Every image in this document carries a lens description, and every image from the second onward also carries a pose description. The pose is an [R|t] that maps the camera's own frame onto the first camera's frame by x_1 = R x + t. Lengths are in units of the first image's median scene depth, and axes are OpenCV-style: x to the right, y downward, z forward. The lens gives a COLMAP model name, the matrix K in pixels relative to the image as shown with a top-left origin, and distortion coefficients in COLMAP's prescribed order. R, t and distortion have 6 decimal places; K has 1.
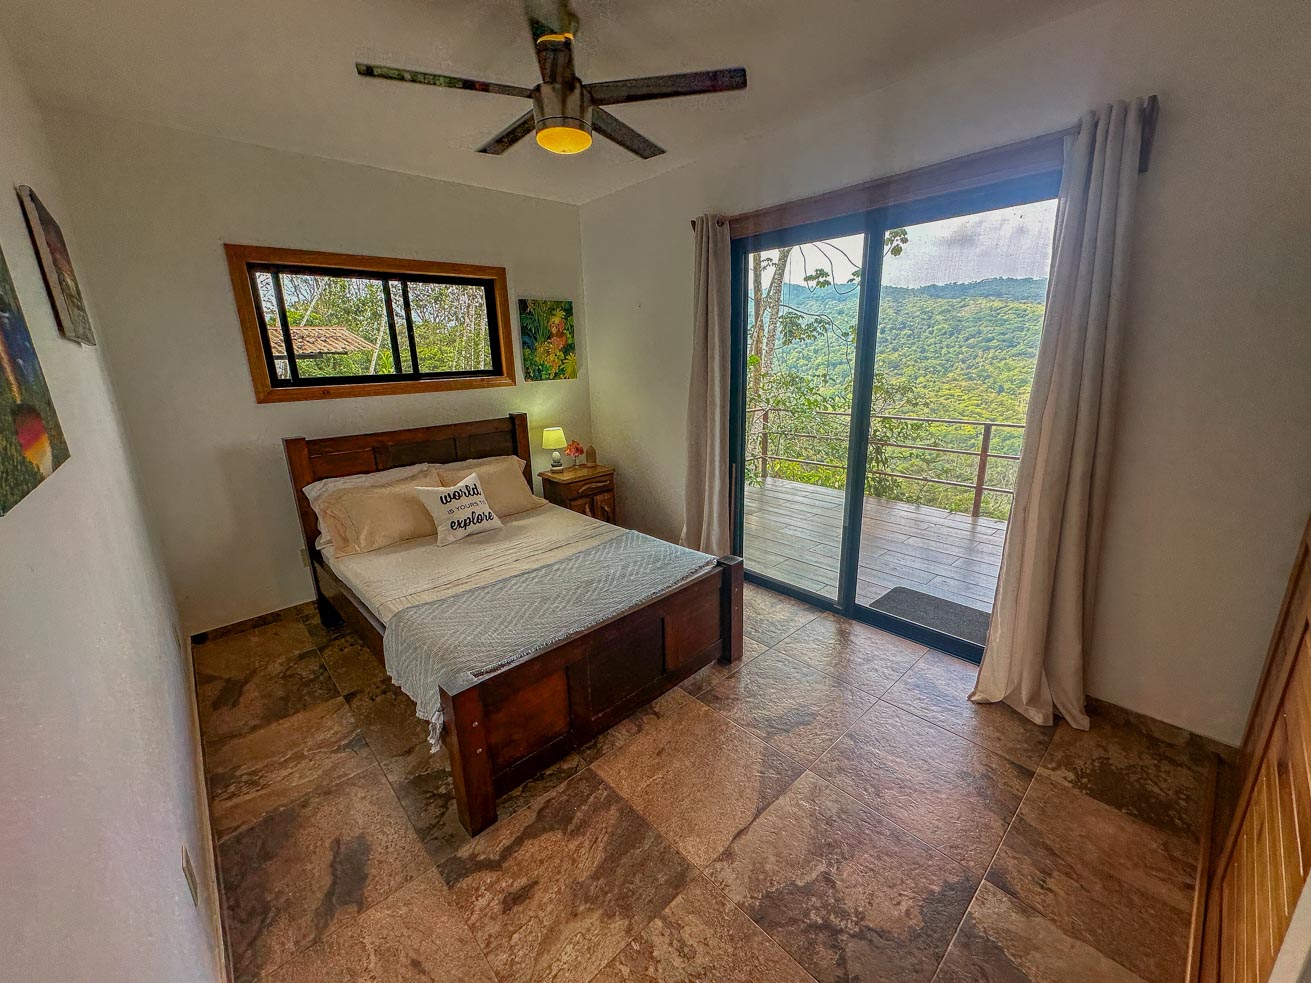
lens RADIAL K [[523.8, 0, 655.6], [0, 523.8, 484.8], [0, 0, 1]] dist [0.000452, 0.000252]
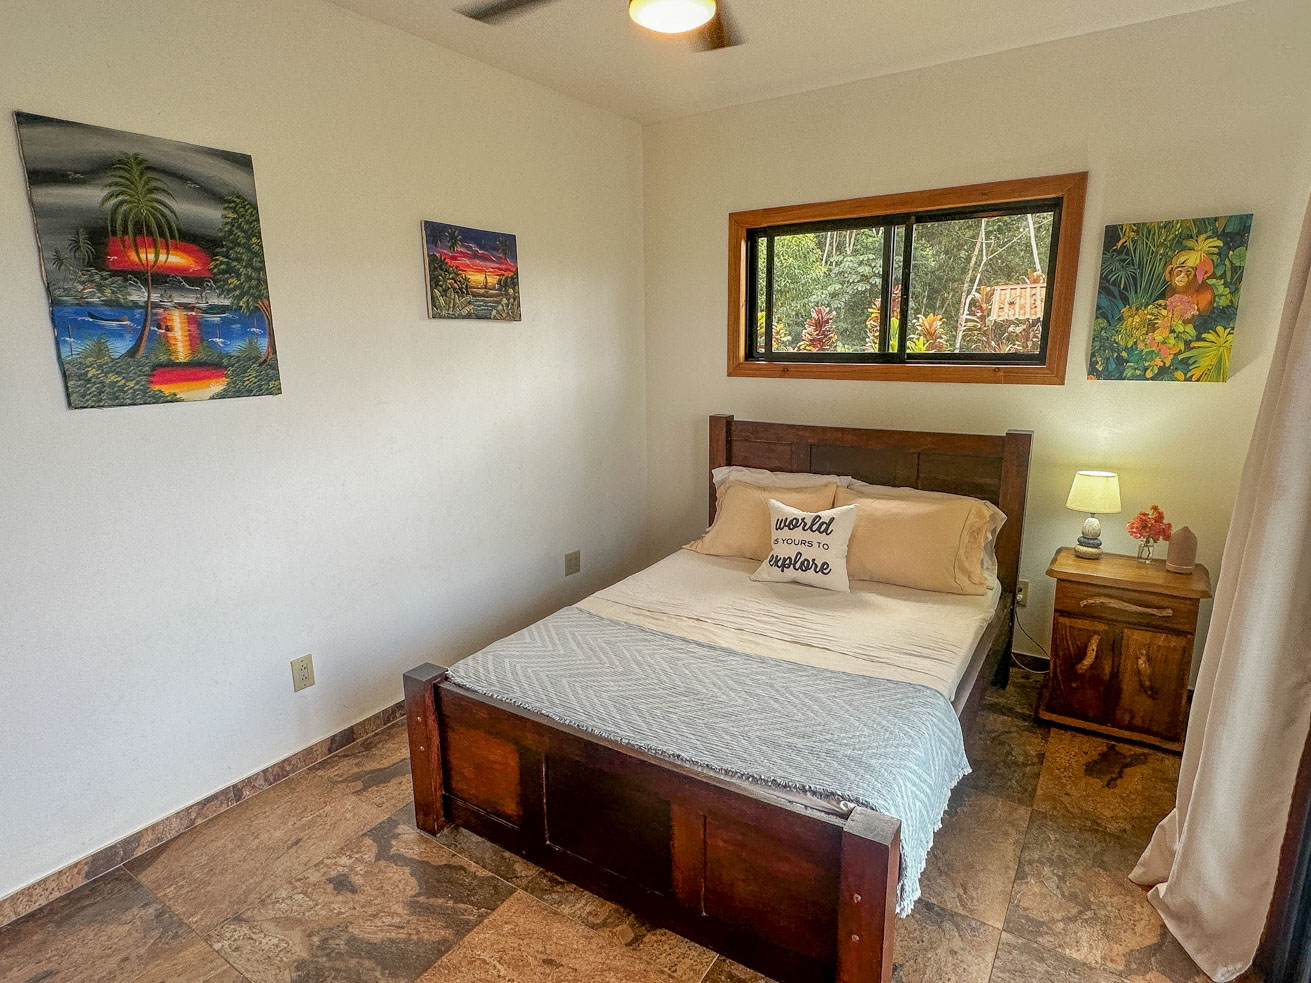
lens RADIAL K [[714.8, 0, 653.5], [0, 714.8, 500.3], [0, 0, 1]] dist [-0.006679, 0.000307]
pose [[0.243278, 0.241969, -0.939291, 0.415497], [-0.233807, 0.954458, 0.185320, -0.125277], [0.941356, 0.174528, 0.288772, 0.444902]]
